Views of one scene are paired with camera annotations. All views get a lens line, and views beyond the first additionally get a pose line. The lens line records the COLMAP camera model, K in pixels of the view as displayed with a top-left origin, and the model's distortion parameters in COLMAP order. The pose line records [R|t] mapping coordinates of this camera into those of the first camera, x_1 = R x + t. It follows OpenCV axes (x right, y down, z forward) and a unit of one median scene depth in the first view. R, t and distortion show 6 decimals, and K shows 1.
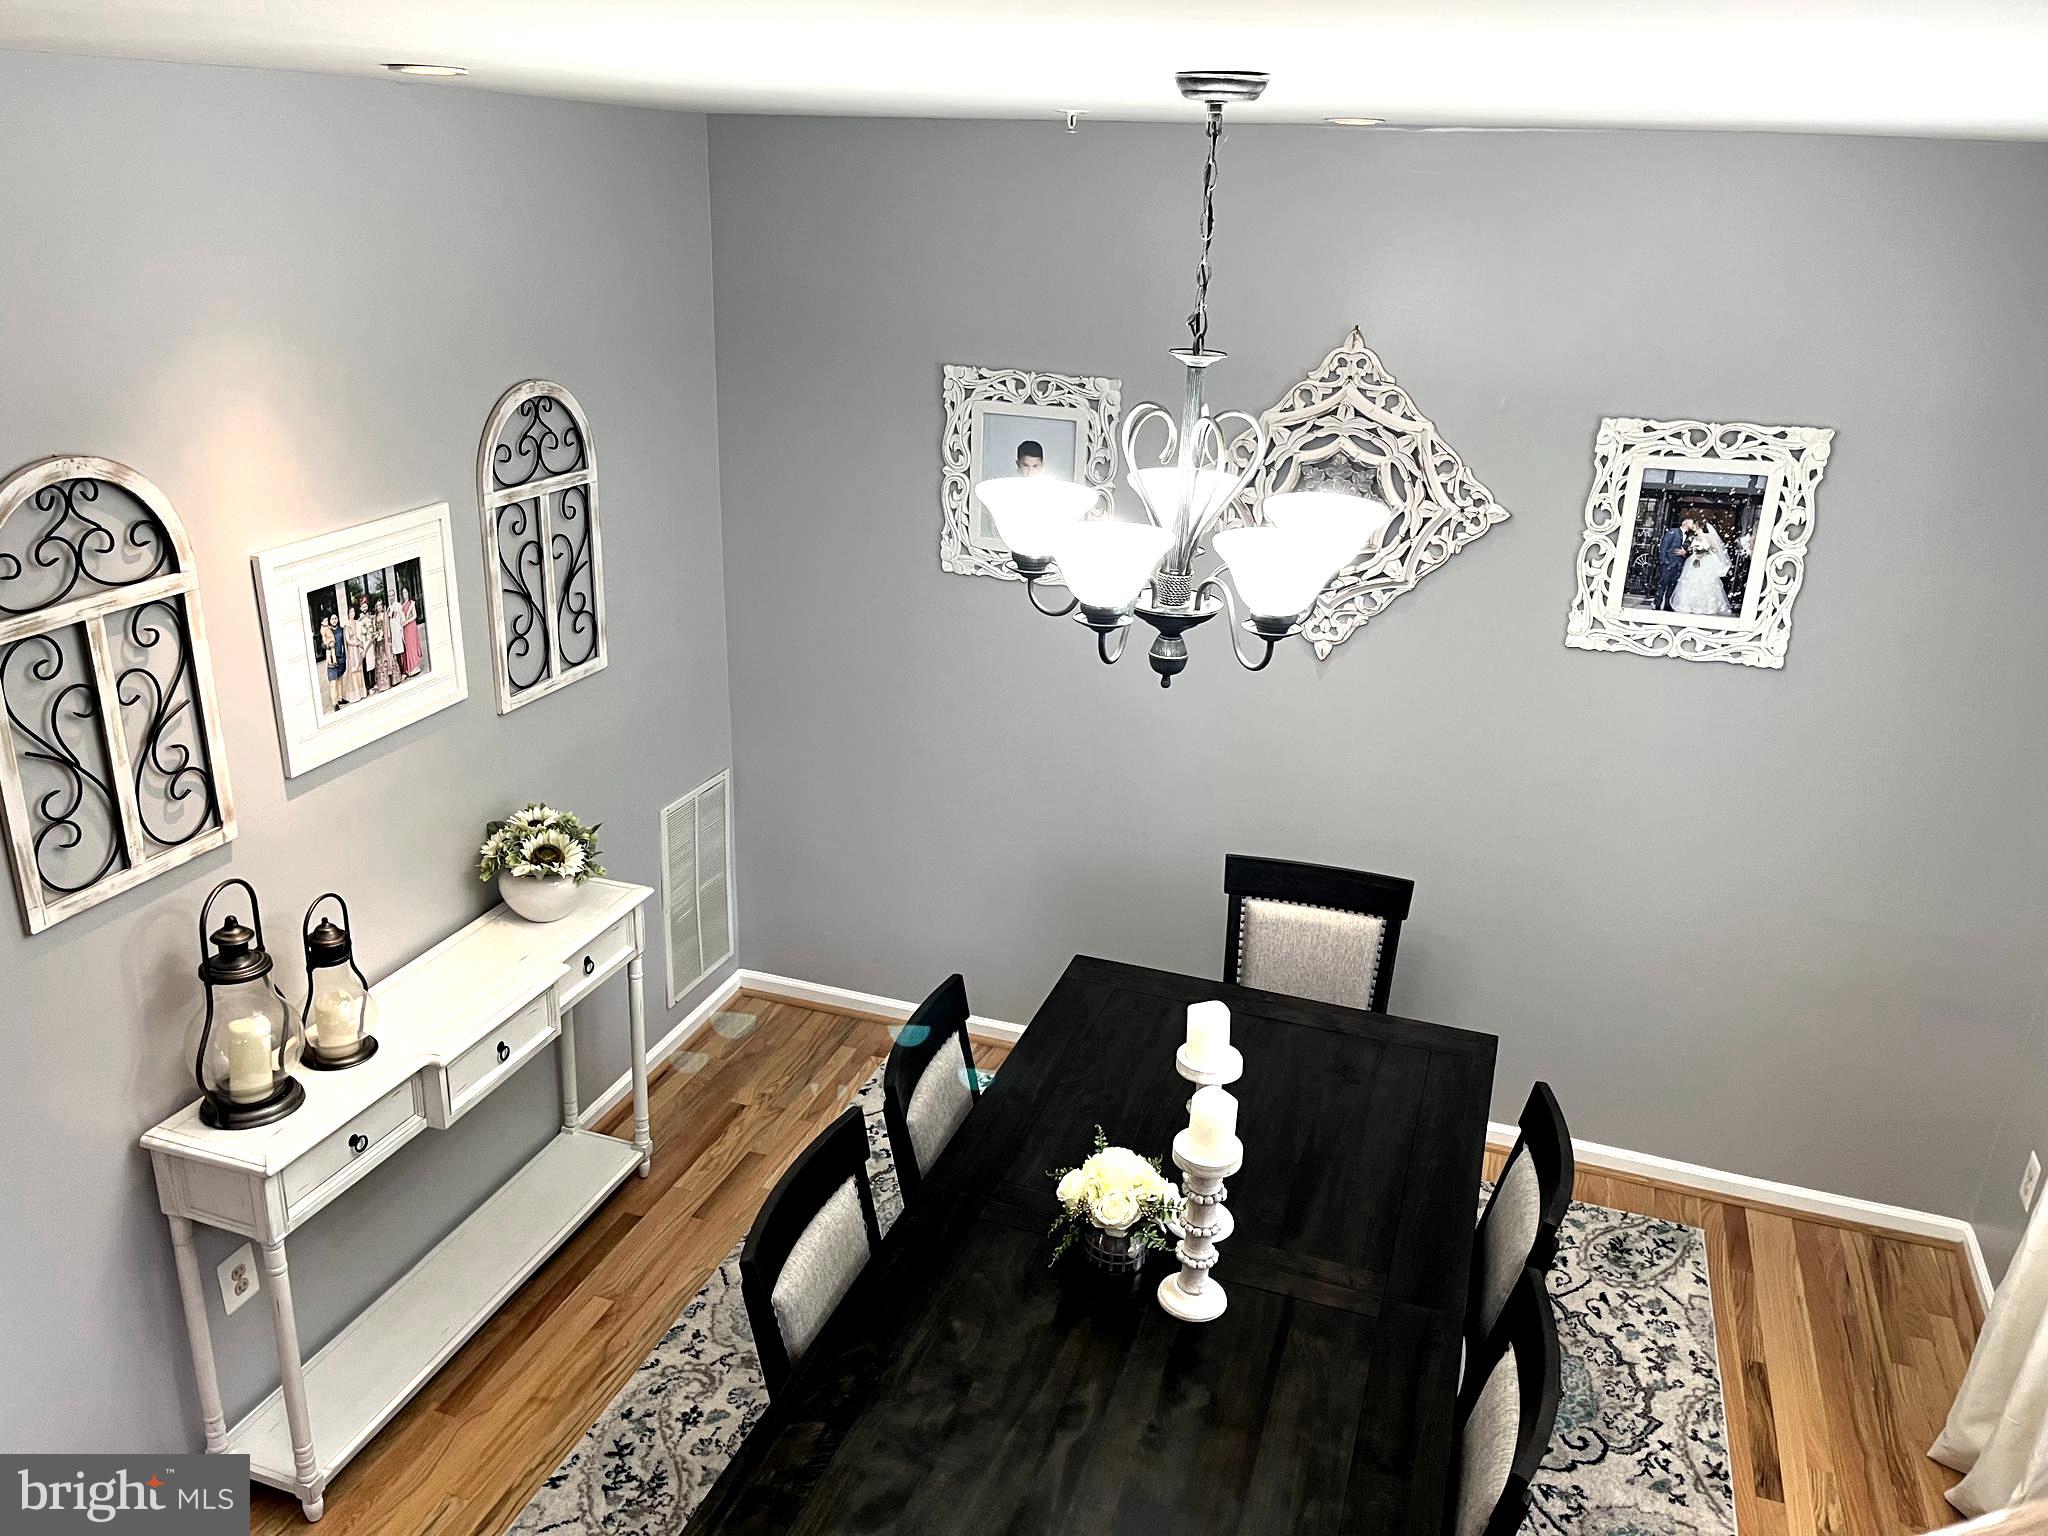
lens RADIAL K [[1555.8, 0, 1015.3], [0, 1555.8, 780.2], [0, 0, 1]] dist [0.051857, -0.061169]
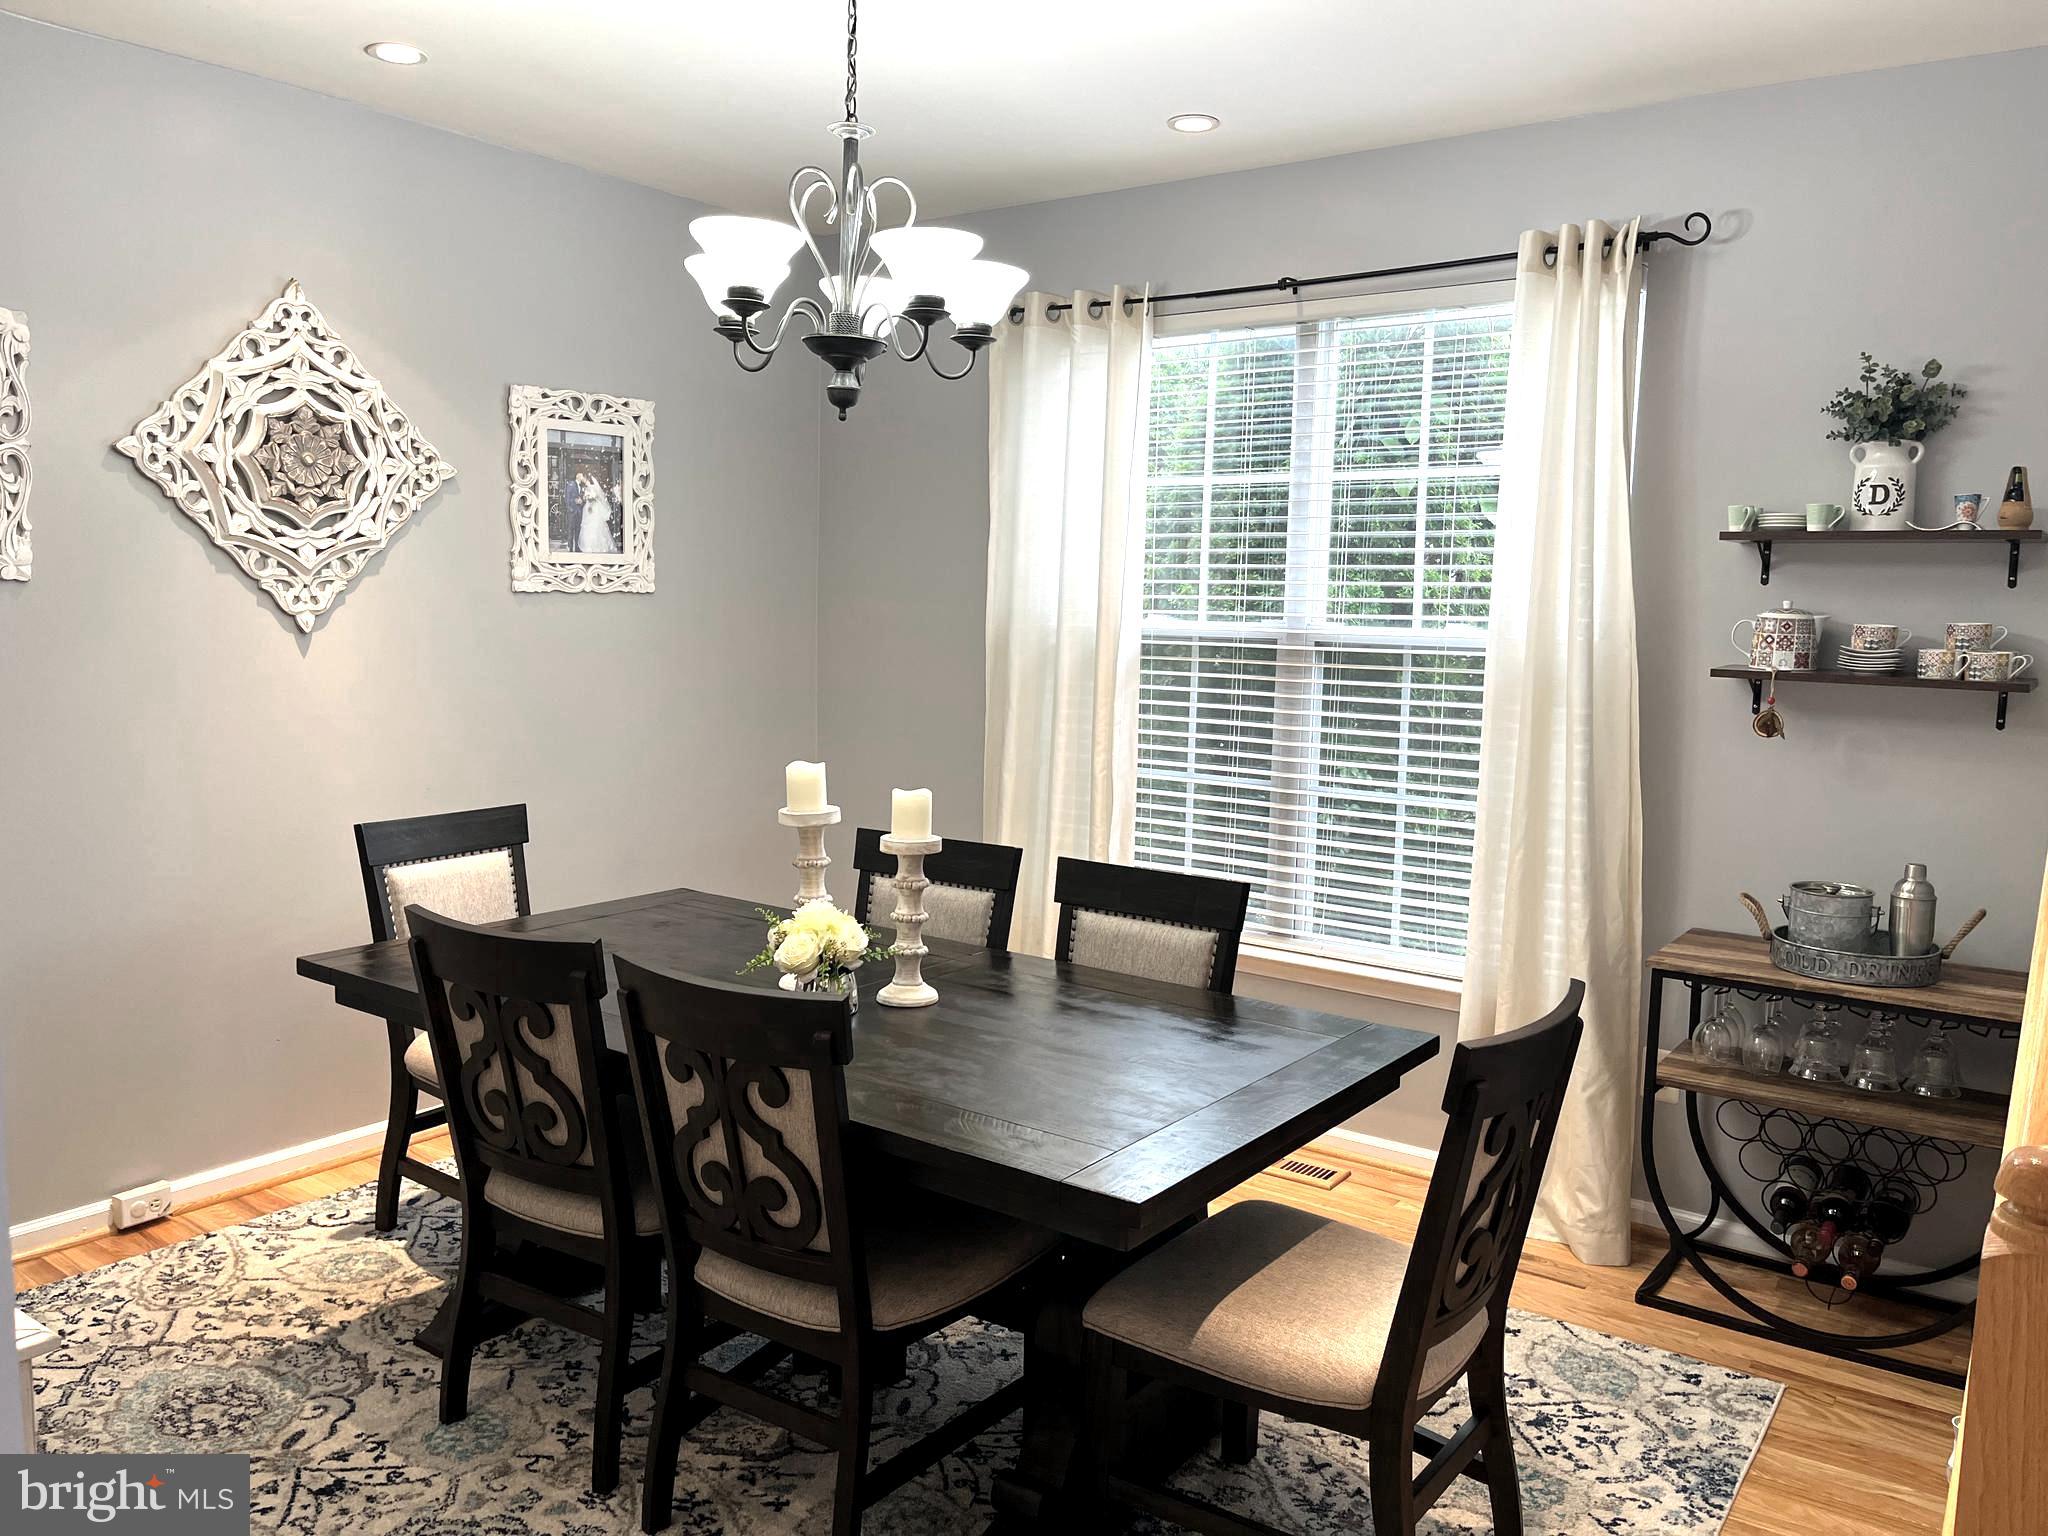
lens RADIAL K [[1555.8, 0, 1029.8], [0, 1555.8, 763.1], [0, 0, 1]] dist [0.051857, -0.061169]
pose [[0.264324, -0.121973, 0.956690, -0.635324], [0.339648, 0.940193, 0.026028, 0.125348], [-0.902647, 0.318058, 0.289944, 0.393668]]
